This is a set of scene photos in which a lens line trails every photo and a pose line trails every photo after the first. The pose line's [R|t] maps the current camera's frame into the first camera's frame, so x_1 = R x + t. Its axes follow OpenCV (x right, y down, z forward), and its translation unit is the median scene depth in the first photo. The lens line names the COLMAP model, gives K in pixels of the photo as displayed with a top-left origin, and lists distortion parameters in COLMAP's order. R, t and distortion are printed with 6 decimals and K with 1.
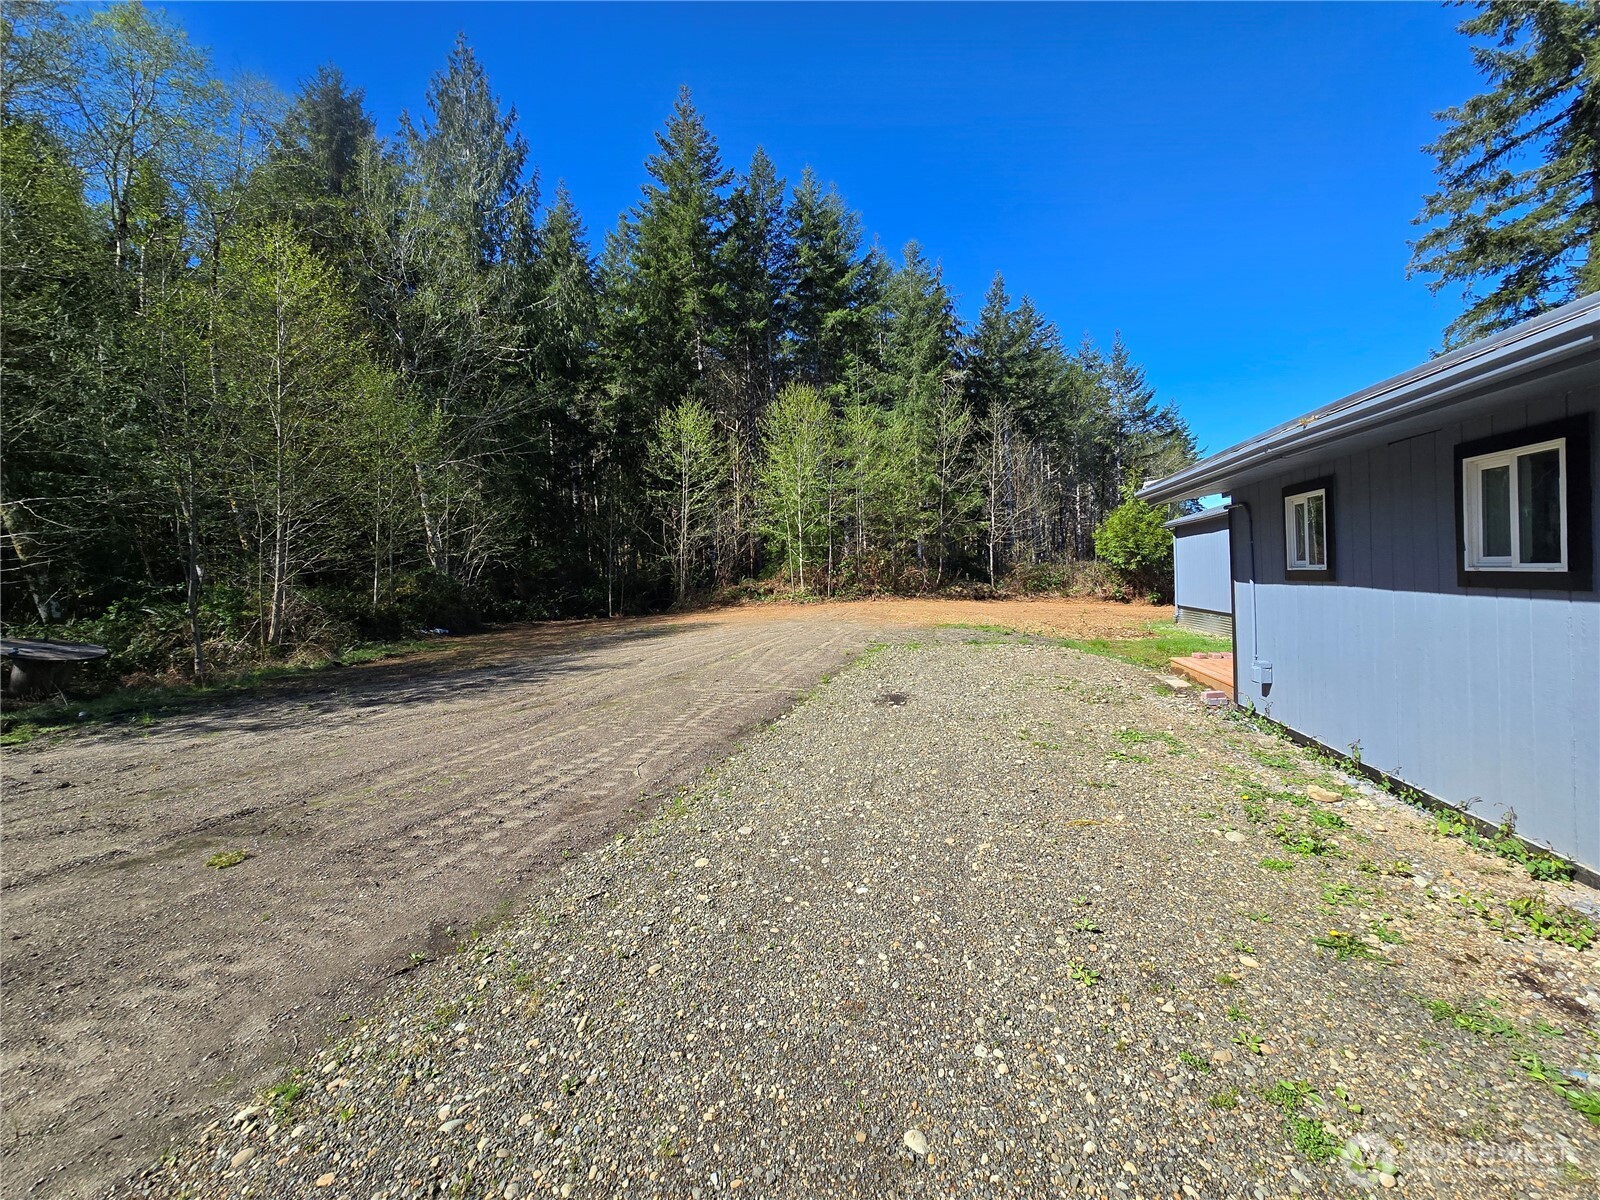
lens RADIAL K [[652.1, 0, 800.1], [0, 652.1, 592.0], [0, 0, 1]] dist [-0.004808, 0.001693]
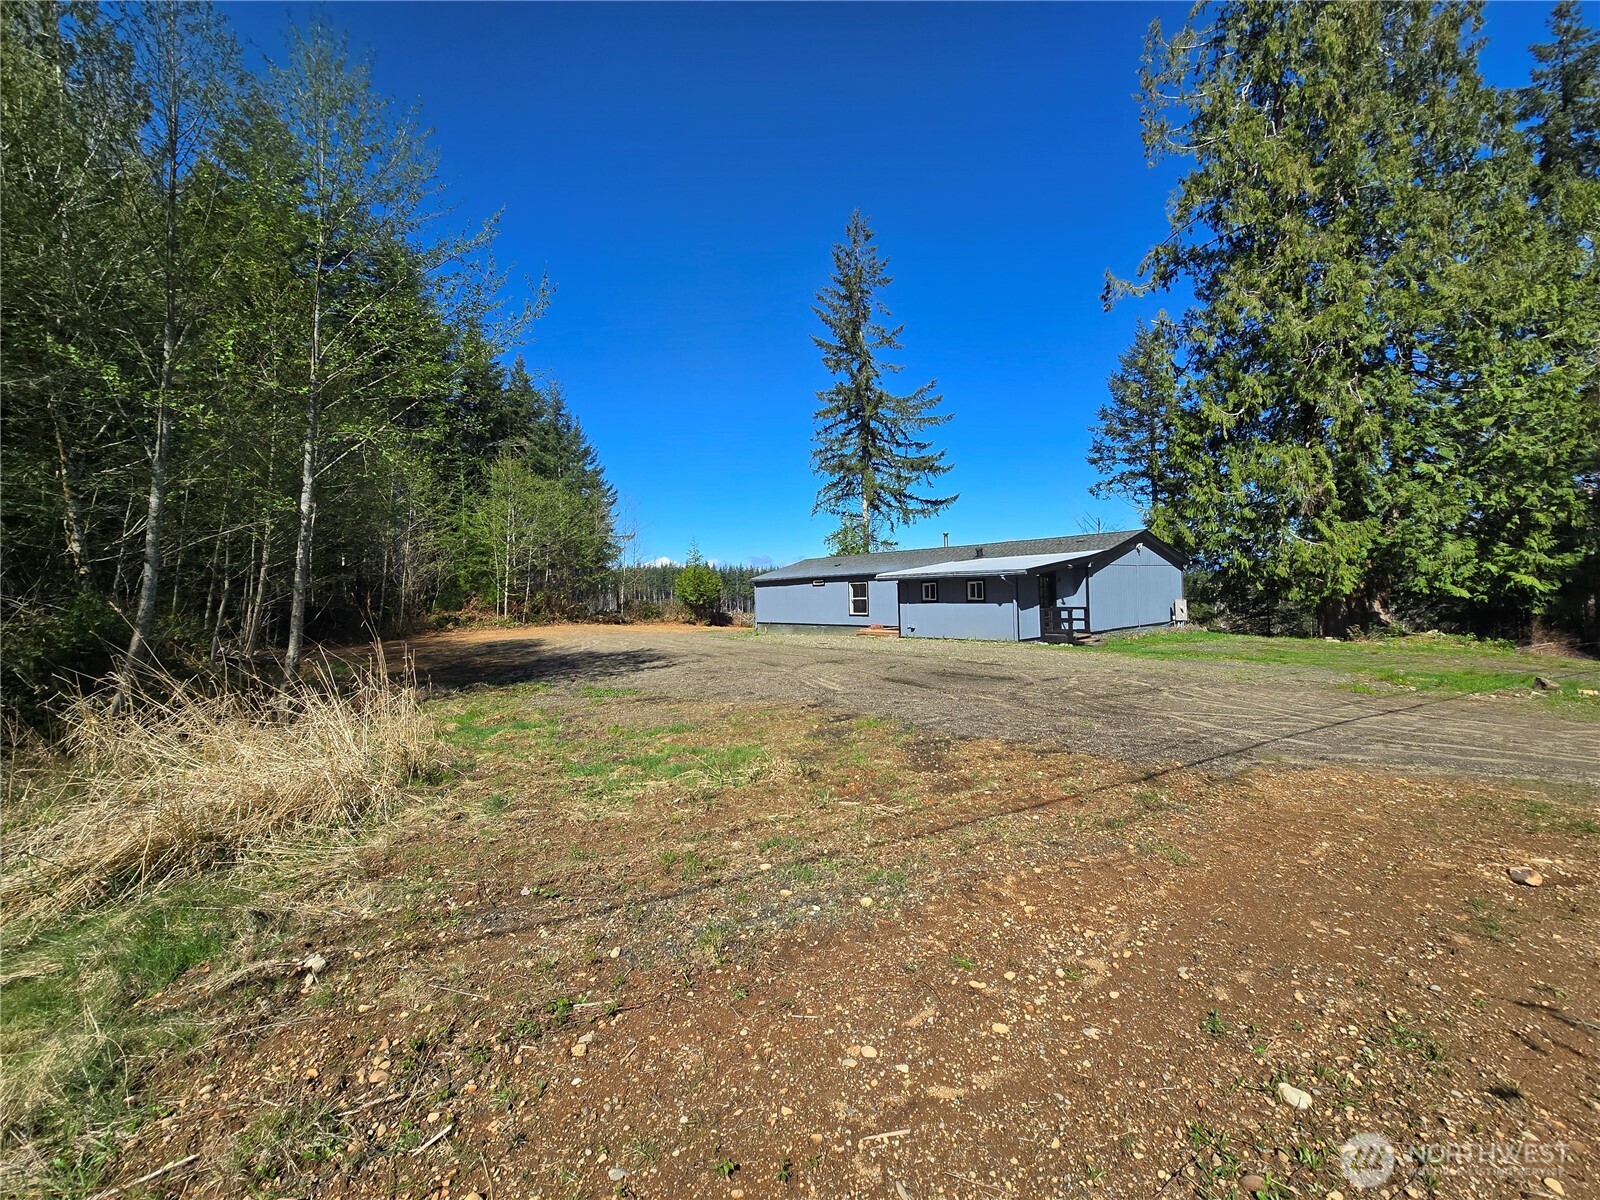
lens RADIAL K [[652.1, 0, 806.1], [0, 652.1, 603.7], [0, 0, 1]] dist [-0.004808, 0.001693]
pose [[0.593413, 0.012089, 0.804807, -0.600269], [0.022443, 0.999250, -0.031558, 0.020446], [-0.804585, 0.036789, 0.592697, -0.178054]]
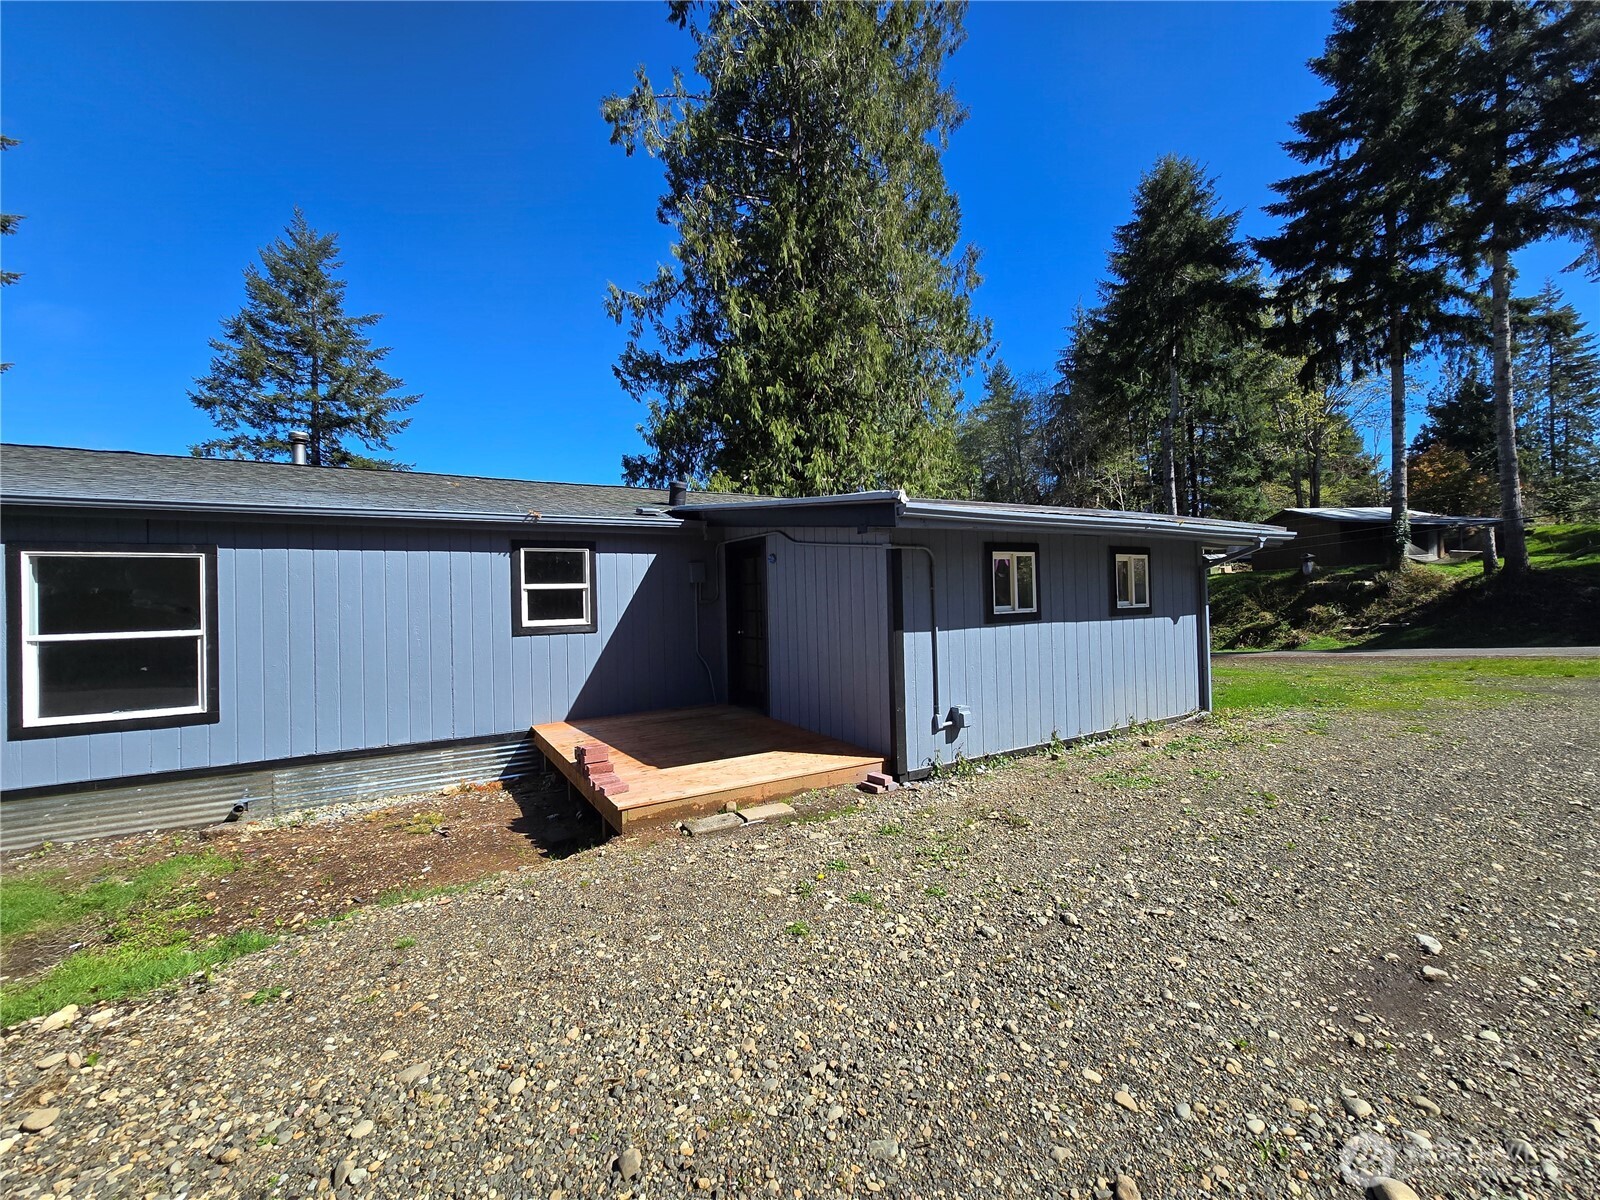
lens RADIAL K [[652.1, 0, 798.3], [0, 652.1, 596.5], [0, 0, 1]] dist [-0.004808, 0.001693]
pose [[-0.698831, 0.069601, 0.711892, 0.035879], [0.075545, 0.996870, -0.023304, -0.012121], [-0.711286, 0.037494, -0.701902, 0.390209]]
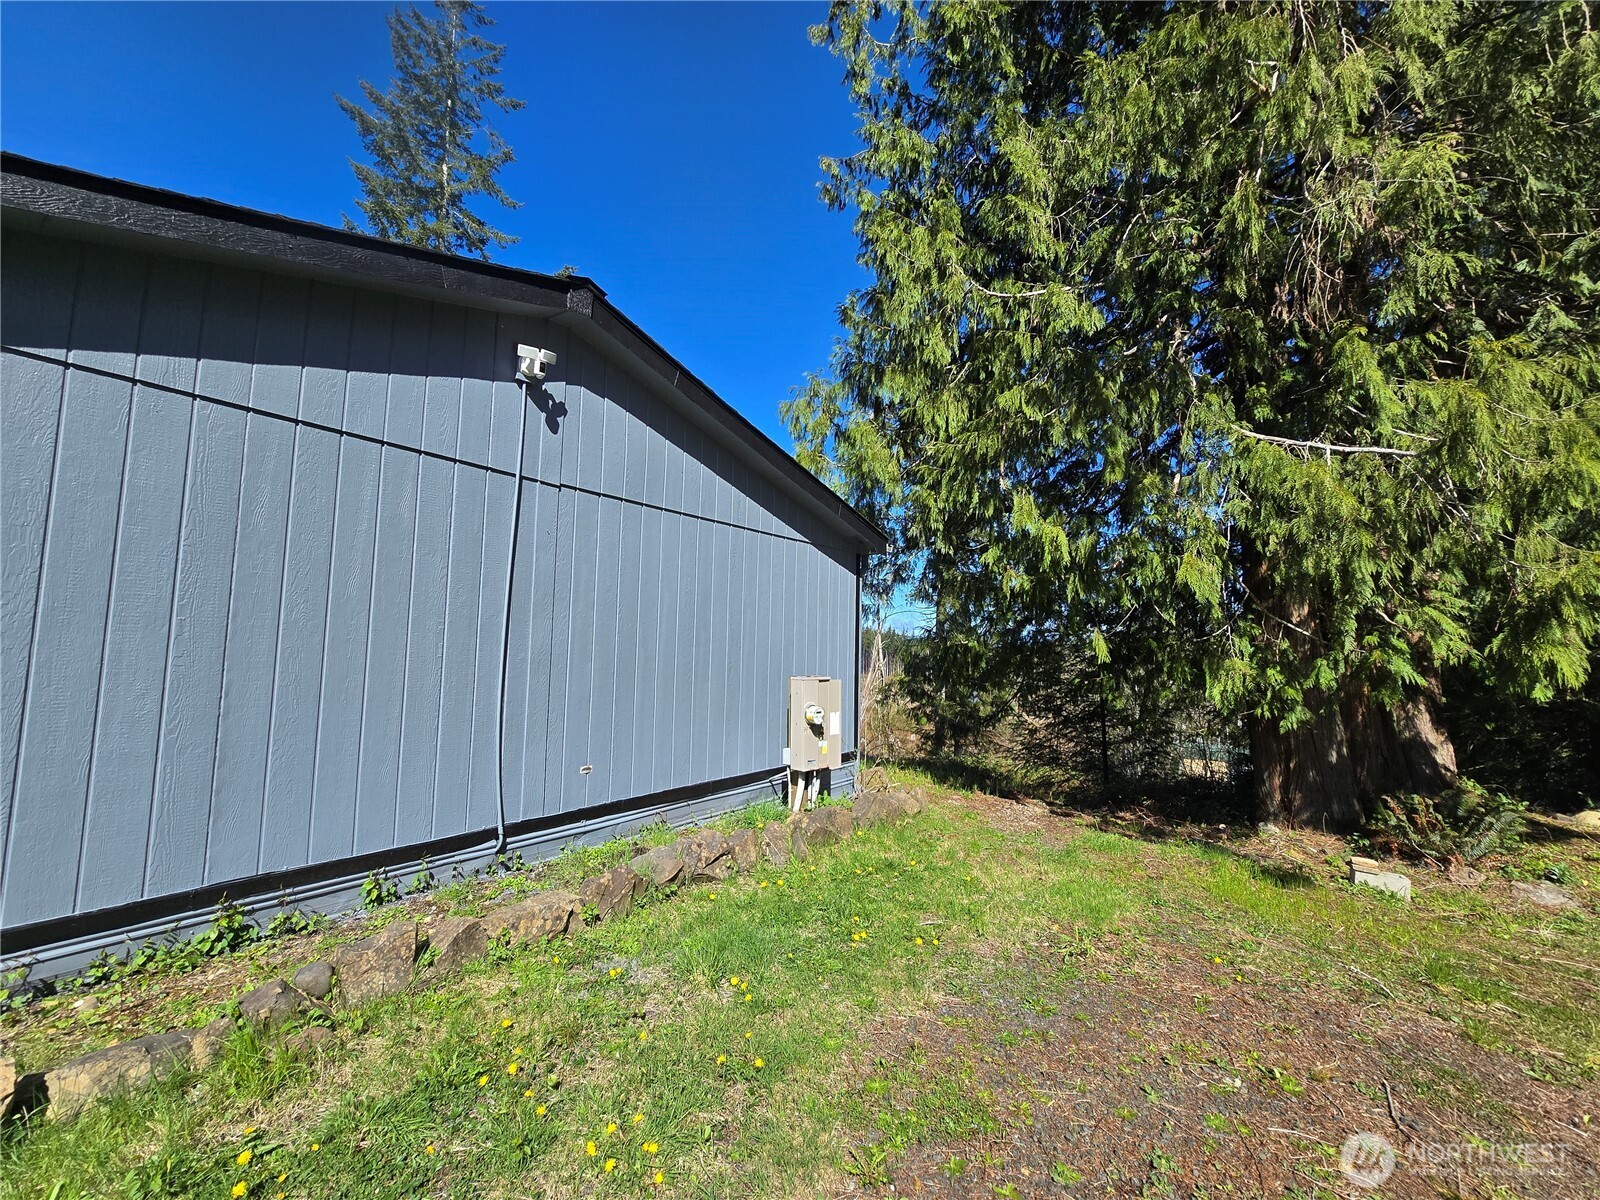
lens RADIAL K [[652.1, 0, 805.0], [0, 652.1, 592.8], [0, 0, 1]] dist [-0.004808, 0.001693]
pose [[0.394492, 0.133807, 0.909105, 0.260268], [-0.013856, 0.990095, -0.139715, -0.001432], [-0.918795, 0.042520, 0.392438, -0.141973]]
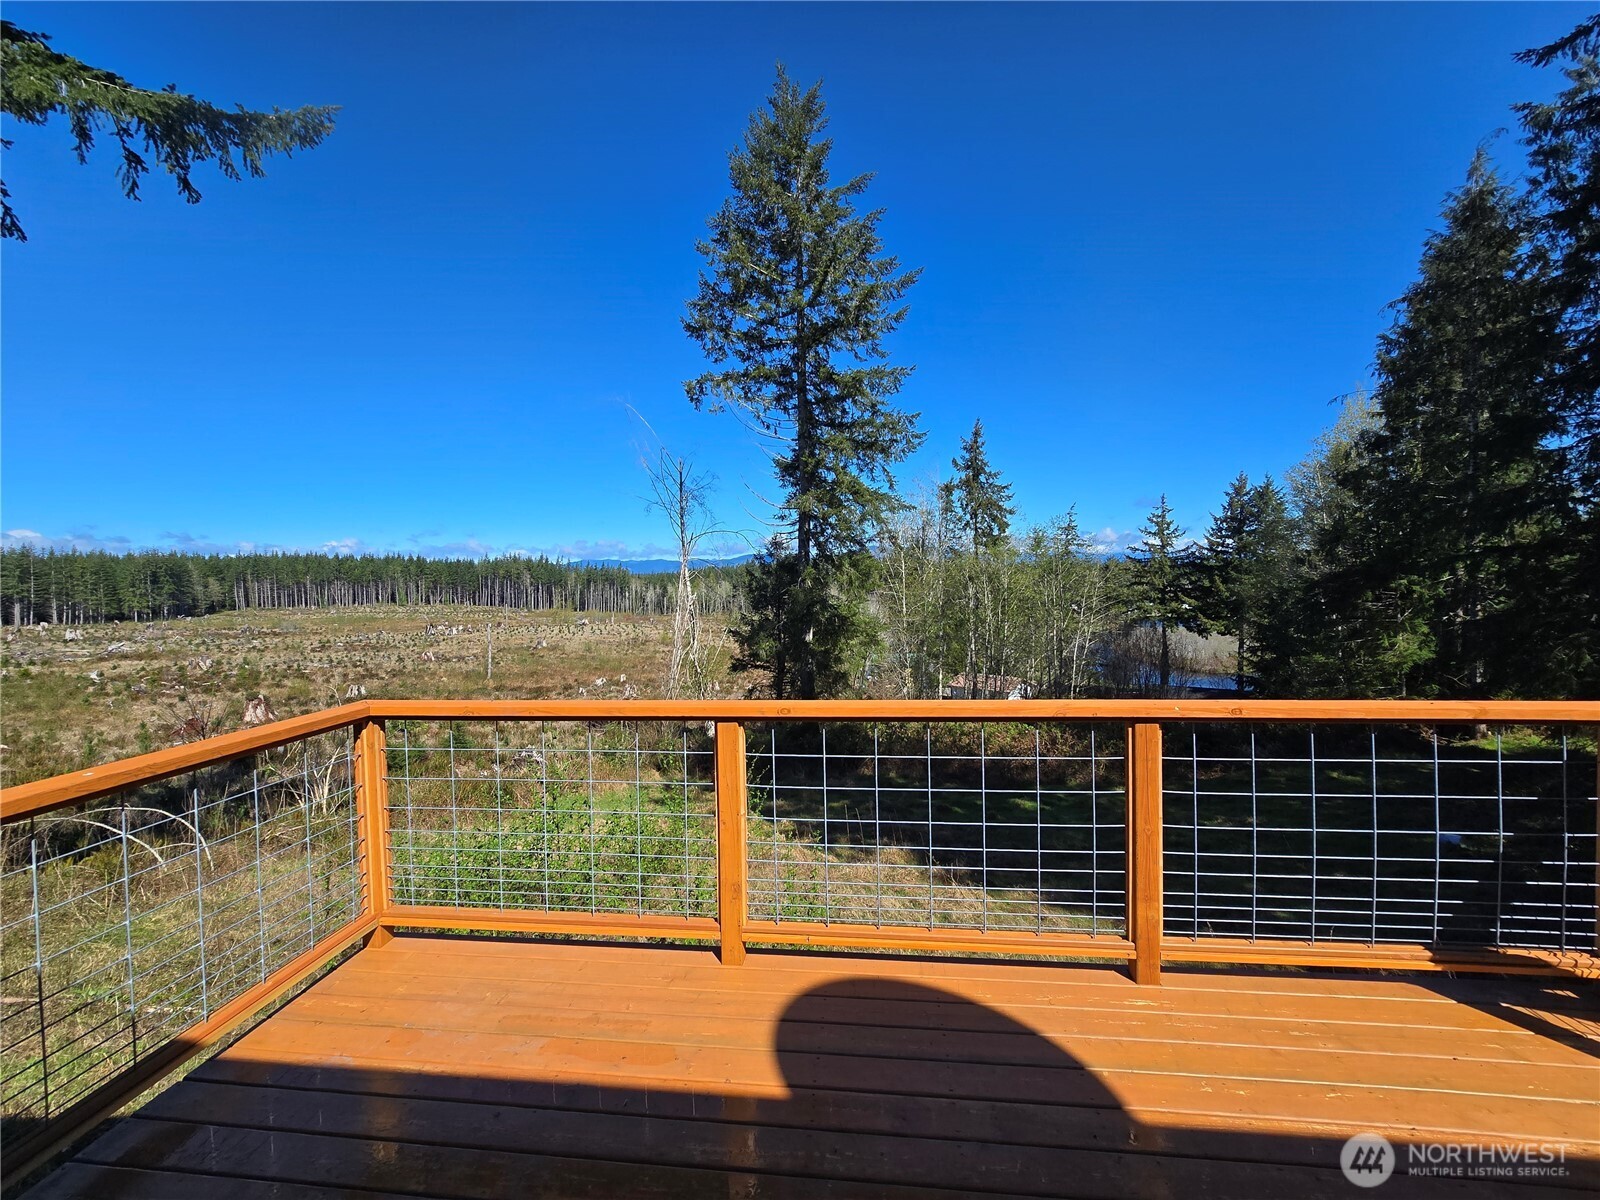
lens RADIAL K [[652.1, 0, 798.8], [0, 652.1, 594.4], [0, 0, 1]] dist [-0.004808, 0.001693]
pose [[-0.118515, 0.021849, 0.992712, 0.614226], [0.046993, 0.998761, -0.016372, -0.038172], [-0.991840, 0.044710, -0.119395, 0.292046]]
